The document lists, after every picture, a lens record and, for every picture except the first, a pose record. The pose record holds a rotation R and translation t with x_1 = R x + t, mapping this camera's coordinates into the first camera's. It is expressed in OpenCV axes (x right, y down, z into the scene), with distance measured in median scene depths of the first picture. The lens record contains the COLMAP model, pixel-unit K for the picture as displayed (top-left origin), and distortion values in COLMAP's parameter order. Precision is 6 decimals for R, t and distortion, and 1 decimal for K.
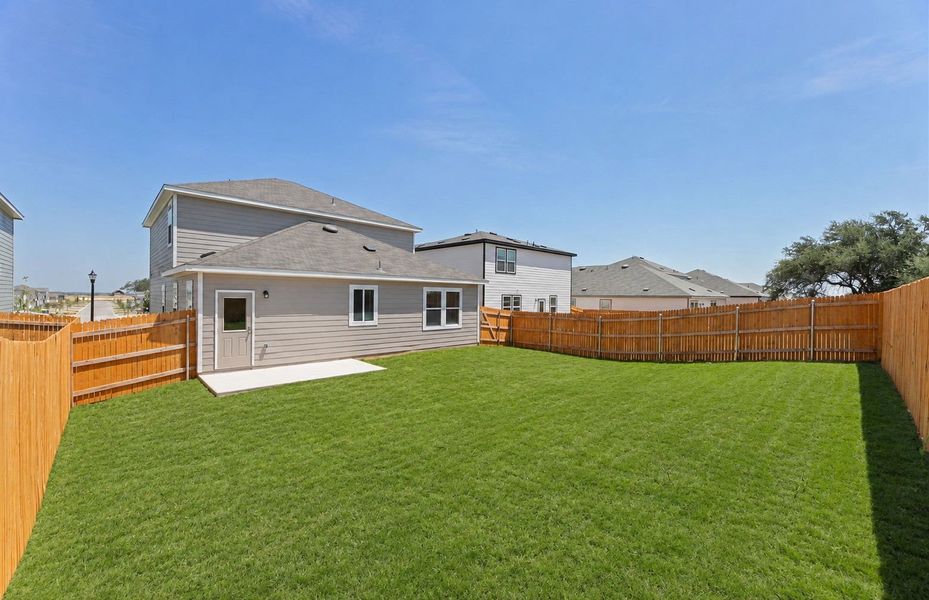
lens RADIAL K [[386.1, 0, 467.2], [0, 386.1, 292.8], [0, 0, 1]] dist [-0.002492, -0.000027]
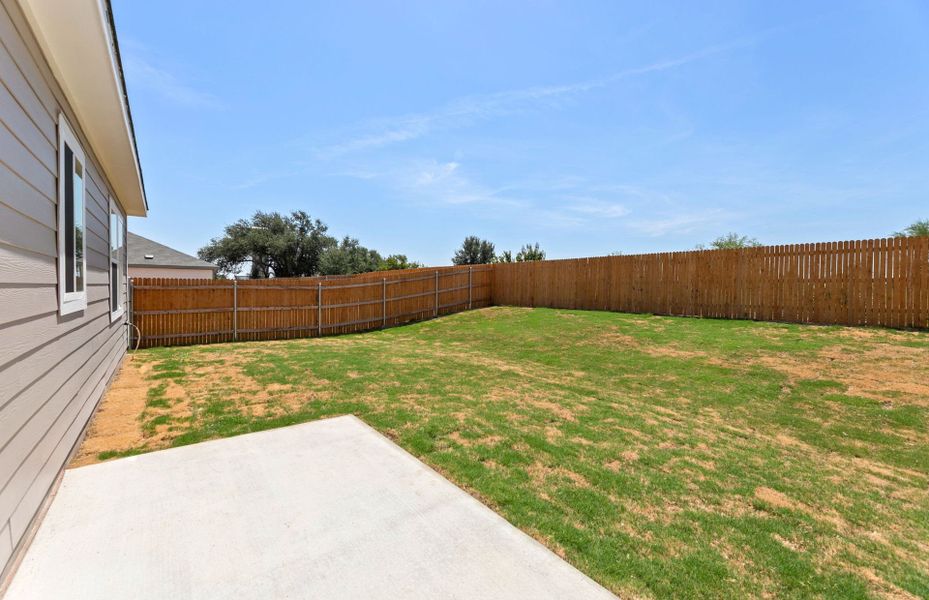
lens RADIAL K [[386.1, 0, 467.2], [0, 386.1, 292.8], [0, 0, 1]] dist [-0.002492, -0.000027]
pose [[0.100098, -0.026757, 0.994618, -0.402497], [-0.015391, 0.999477, 0.028437, 0.053569], [-0.994859, -0.018154, 0.099634, 0.632818]]
